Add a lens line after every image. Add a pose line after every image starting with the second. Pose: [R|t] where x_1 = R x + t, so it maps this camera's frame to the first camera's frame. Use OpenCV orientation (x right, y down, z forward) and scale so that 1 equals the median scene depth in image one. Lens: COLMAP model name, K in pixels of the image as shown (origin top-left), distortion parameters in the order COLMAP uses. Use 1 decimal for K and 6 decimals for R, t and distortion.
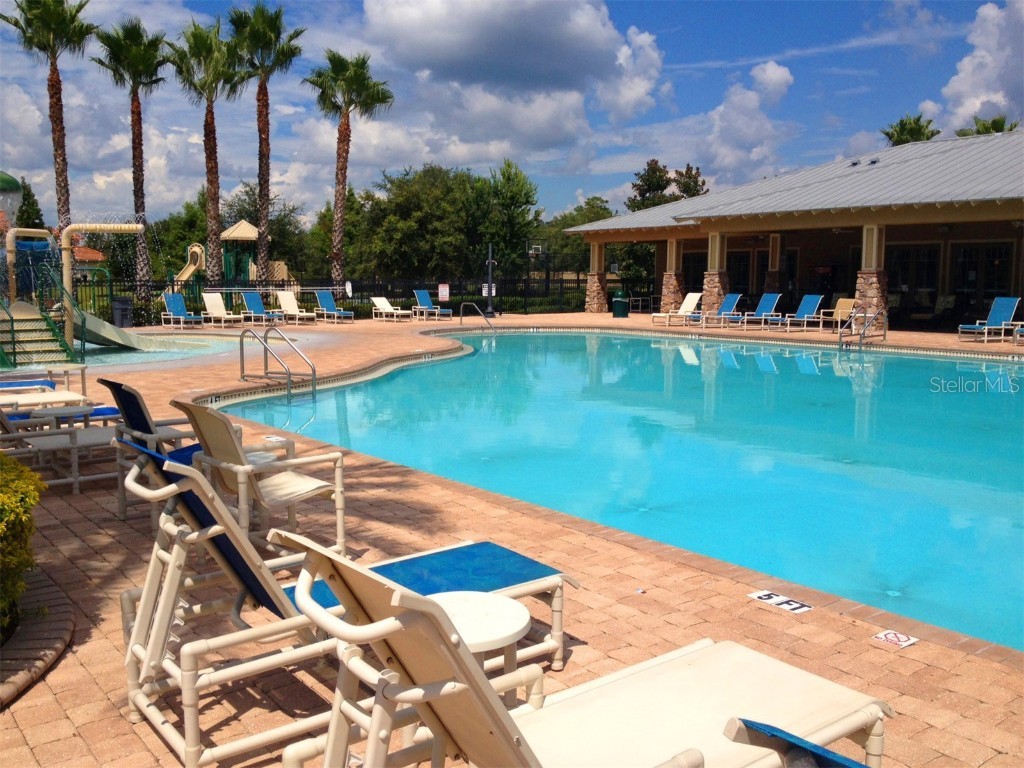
lens RADIAL K [[953.6, 0, 502.0], [0, 953.6, 382.6], [0, 0, 1]] dist [0.139127, -0.283616]
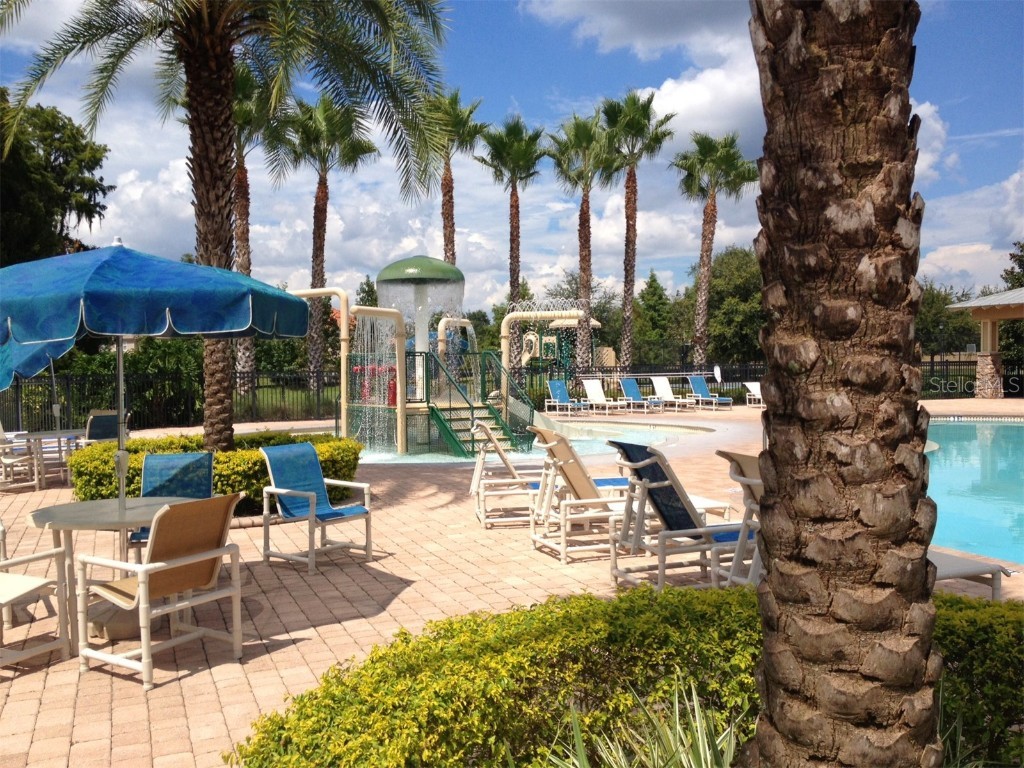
lens RADIAL K [[953.6, 0, 502.0], [0, 953.6, 382.6], [0, 0, 1]] dist [0.139127, -0.283616]
pose [[0.962658, -0.004869, -0.270678, -0.108399], [-0.019231, 0.996082, -0.086313, -0.003071], [0.270038, 0.088295, 0.958793, 0.032351]]
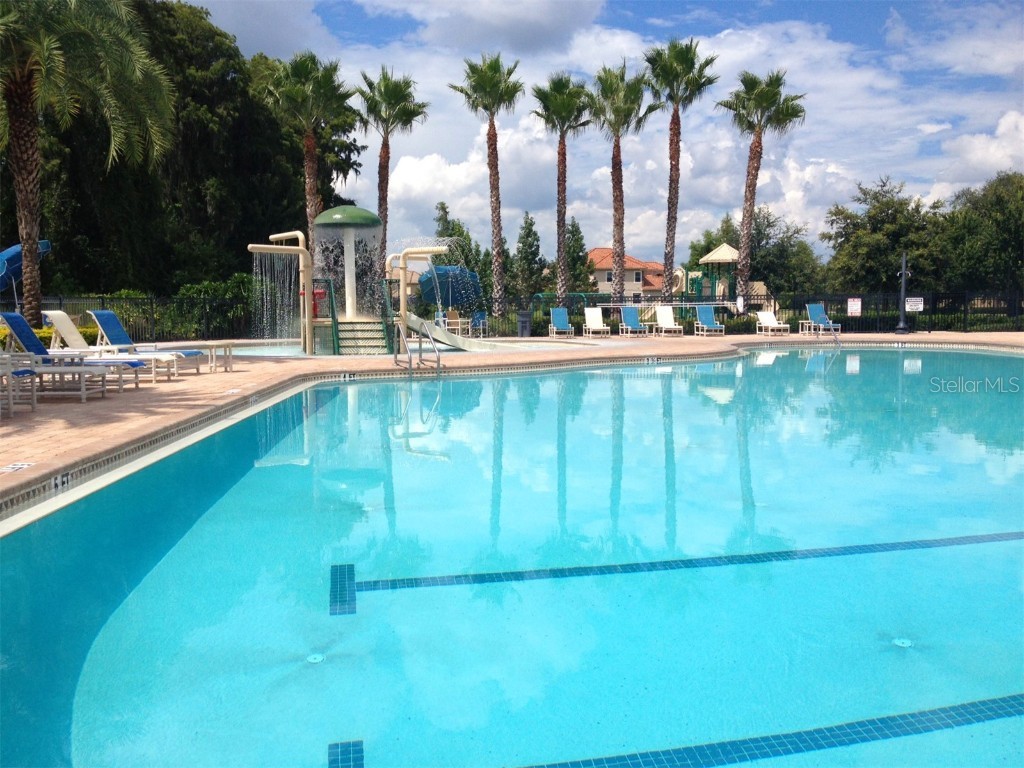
lens RADIAL K [[953.6, 0, 502.0], [0, 953.6, 382.6], [0, 0, 1]] dist [0.139127, -0.283616]
pose [[0.810518, 0.040868, -0.584286, 0.232096], [-0.058326, 0.998236, -0.011087, 0.010965], [0.582802, 0.043065, 0.811472, 0.034860]]
